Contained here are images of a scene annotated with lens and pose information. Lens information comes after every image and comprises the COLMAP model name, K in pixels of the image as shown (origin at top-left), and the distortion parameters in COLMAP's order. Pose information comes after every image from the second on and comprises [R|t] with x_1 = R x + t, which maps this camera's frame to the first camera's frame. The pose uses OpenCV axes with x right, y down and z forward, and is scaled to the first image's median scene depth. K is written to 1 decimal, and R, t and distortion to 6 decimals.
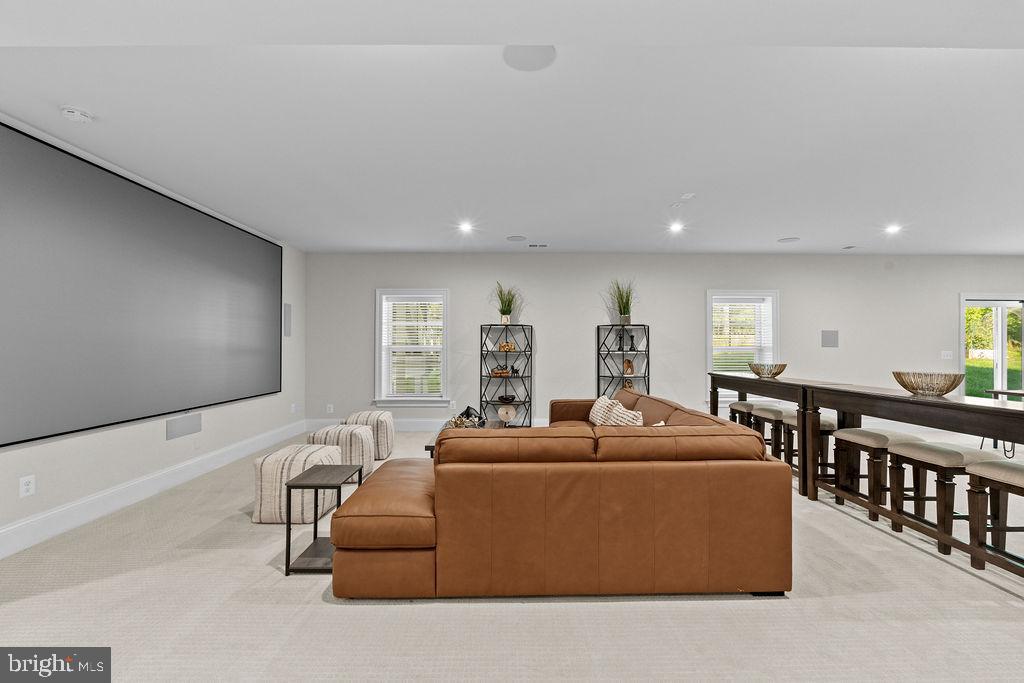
lens RADIAL K [[452.8, 0, 513.9], [0, 452.8, 342.7], [0, 0, 1]] dist [0.000339, -0.000981]
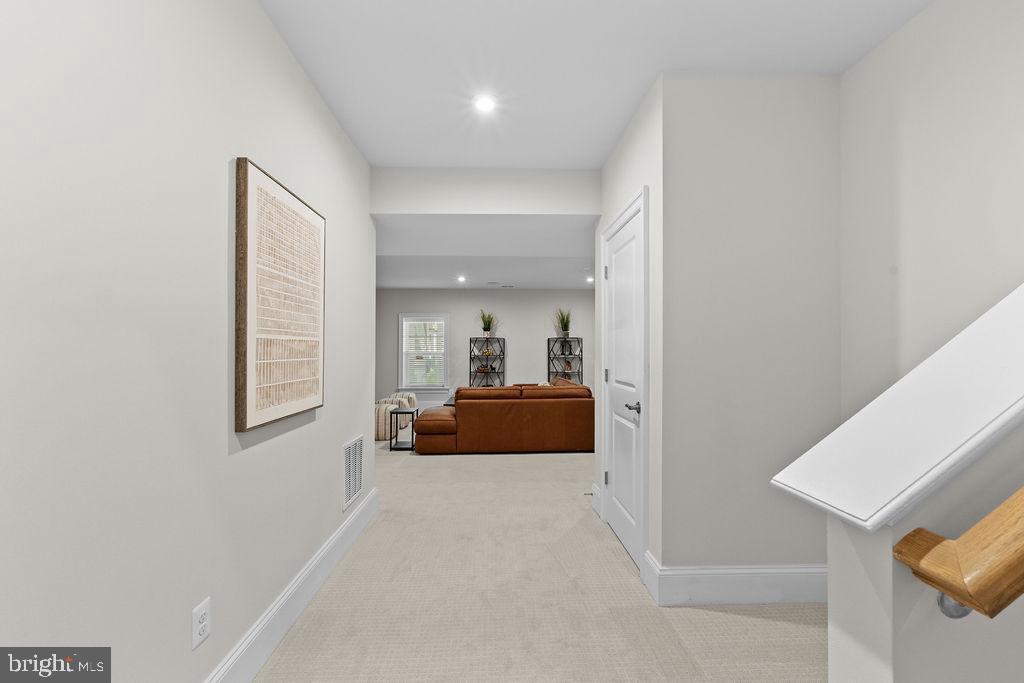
lens RADIAL K [[452.8, 0, 508.8], [0, 452.8, 343.1], [0, 0, 1]] dist [0.000339, -0.000981]
pose [[0.999698, -0.000523, 0.024580, 0.018199], [0.000807, 0.999933, -0.011543, -0.004823], [-0.024572, 0.011559, 0.999631, -0.506267]]
